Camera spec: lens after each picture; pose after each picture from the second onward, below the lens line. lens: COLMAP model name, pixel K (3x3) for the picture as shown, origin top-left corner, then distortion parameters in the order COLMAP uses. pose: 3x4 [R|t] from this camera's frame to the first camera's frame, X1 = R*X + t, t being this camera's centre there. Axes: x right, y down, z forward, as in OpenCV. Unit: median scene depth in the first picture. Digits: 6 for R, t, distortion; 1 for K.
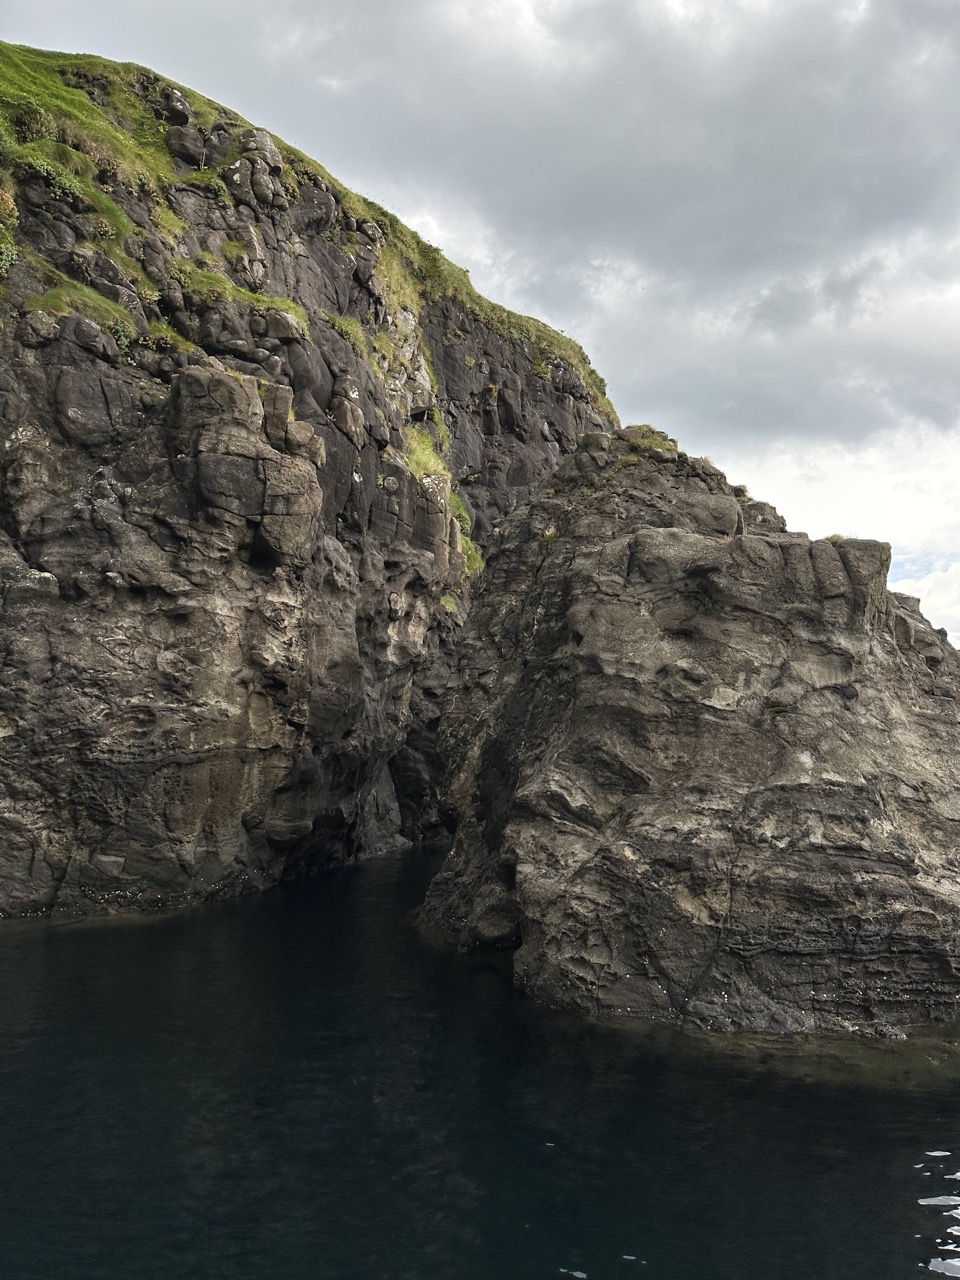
lens RADIAL K [[895.5, 0, 475.1], [0, 895.5, 652.0], [0, 0, 1]] dist [0.062159, -0.080484]
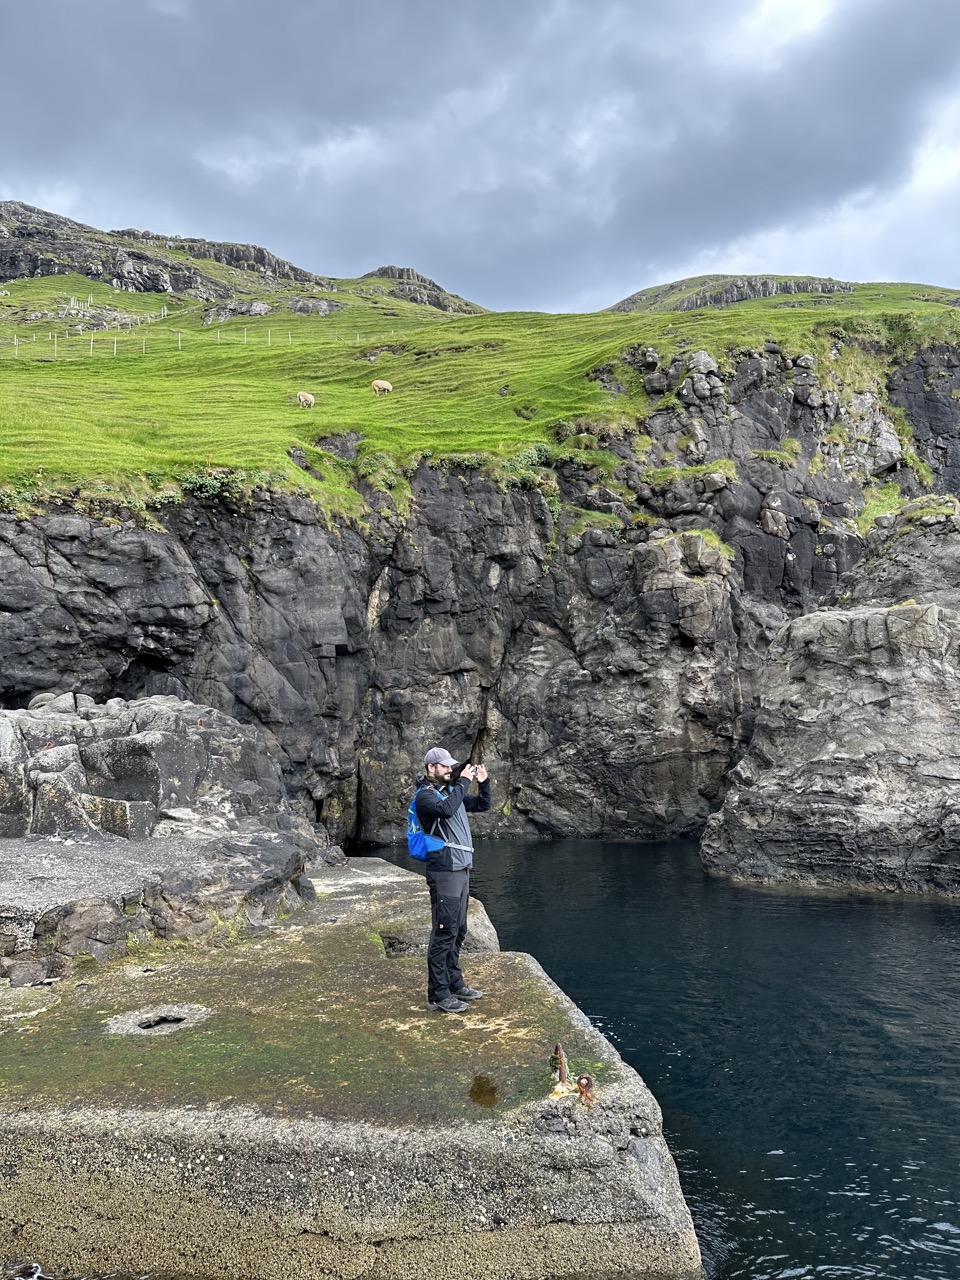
lens RADIAL K [[895.5, 0, 445.4], [0, 895.5, 640.6], [0, 0, 1]] dist [0.062159, -0.080484]
pose [[0.631718, -0.152914, -0.759967, 0.795244], [0.145472, 0.986319, -0.077536, -0.041199], [0.761426, -0.061573, 0.645320, -0.482030]]
